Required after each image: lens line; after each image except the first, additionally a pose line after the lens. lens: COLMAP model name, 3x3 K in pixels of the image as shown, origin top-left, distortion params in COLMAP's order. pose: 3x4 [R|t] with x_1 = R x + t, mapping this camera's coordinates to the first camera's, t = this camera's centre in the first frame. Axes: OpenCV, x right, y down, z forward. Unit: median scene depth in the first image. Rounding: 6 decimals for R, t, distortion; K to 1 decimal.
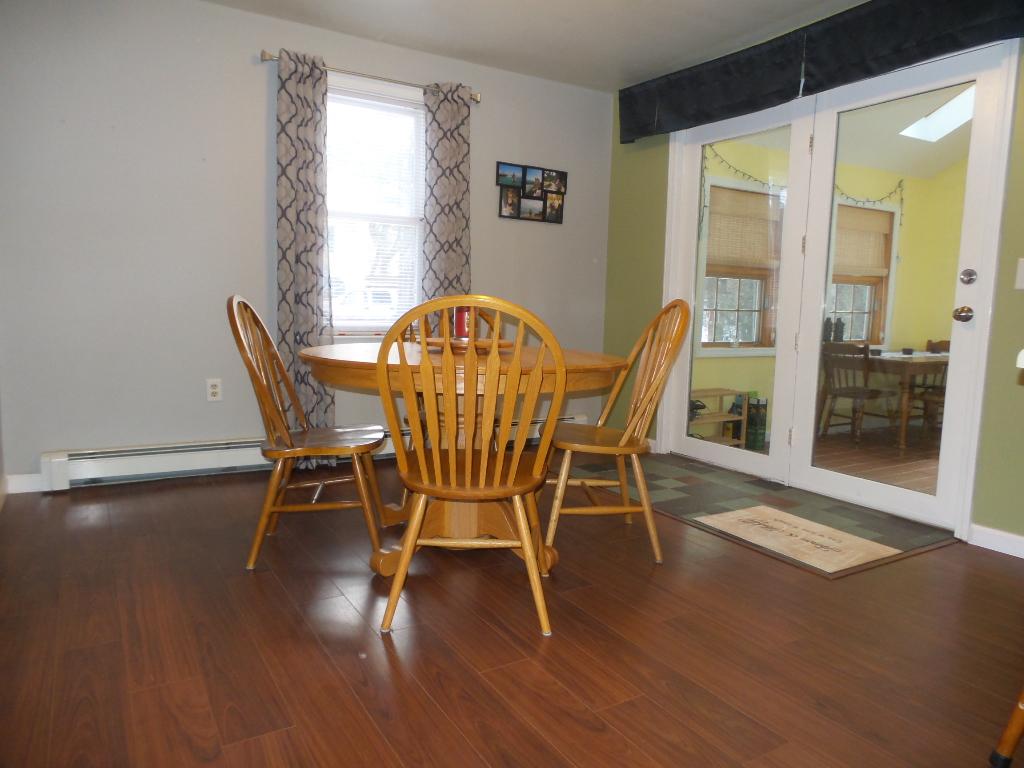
lens RADIAL K [[701.8, 0, 514.5], [0, 701.8, 380.8], [0, 0, 1]] dist [-0.002989, 0.008187]
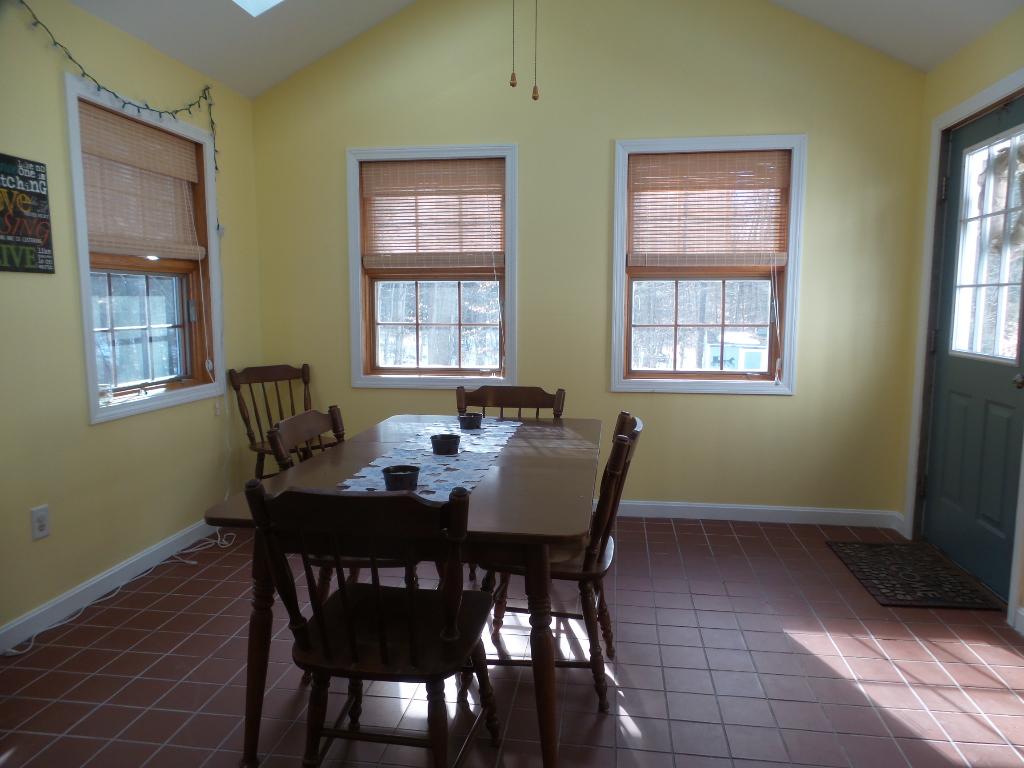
lens RADIAL K [[701.8, 0, 516.0], [0, 701.8, 382.5], [0, 0, 1]] dist [-0.002989, 0.008187]
pose [[0.635487, -0.114571, 0.763564, 0.254903], [0.099627, 0.992830, 0.066056, -0.065386], [-0.765657, 0.034094, 0.642344, 0.462271]]
